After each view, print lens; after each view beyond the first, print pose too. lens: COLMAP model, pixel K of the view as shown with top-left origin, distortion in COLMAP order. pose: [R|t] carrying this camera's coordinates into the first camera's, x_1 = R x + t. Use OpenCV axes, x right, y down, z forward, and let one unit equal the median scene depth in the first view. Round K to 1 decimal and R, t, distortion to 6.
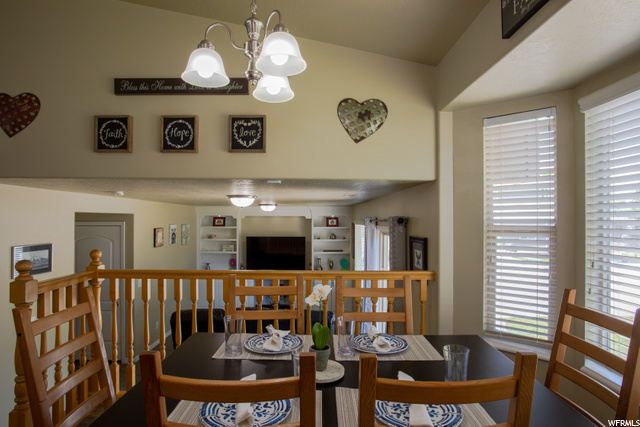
lens RADIAL K [[362.9, 0, 317.8], [0, 362.9, 215.9], [0, 0, 1]] dist [-0.069342, 0.043219]
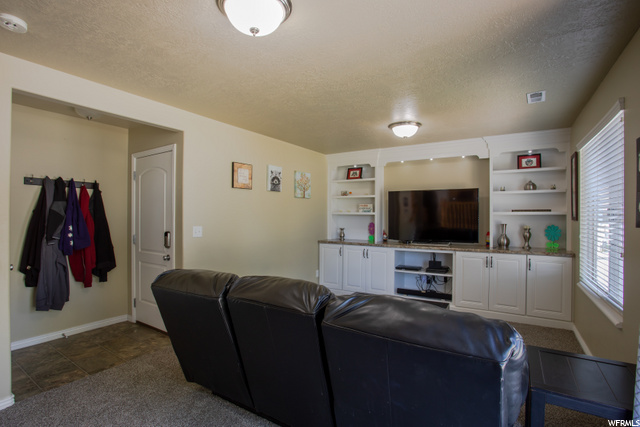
lens RADIAL K [[309.7, 0, 339.6], [0, 309.7, 215.3], [0, 0, 1]] dist [-0.001933, -0.000183]
pose [[0.870732, -0.002103, -0.491753, 0.052240], [0.005563, 0.999969, 0.005574, 0.269275], [0.491726, -0.007589, 0.870717, 1.117707]]
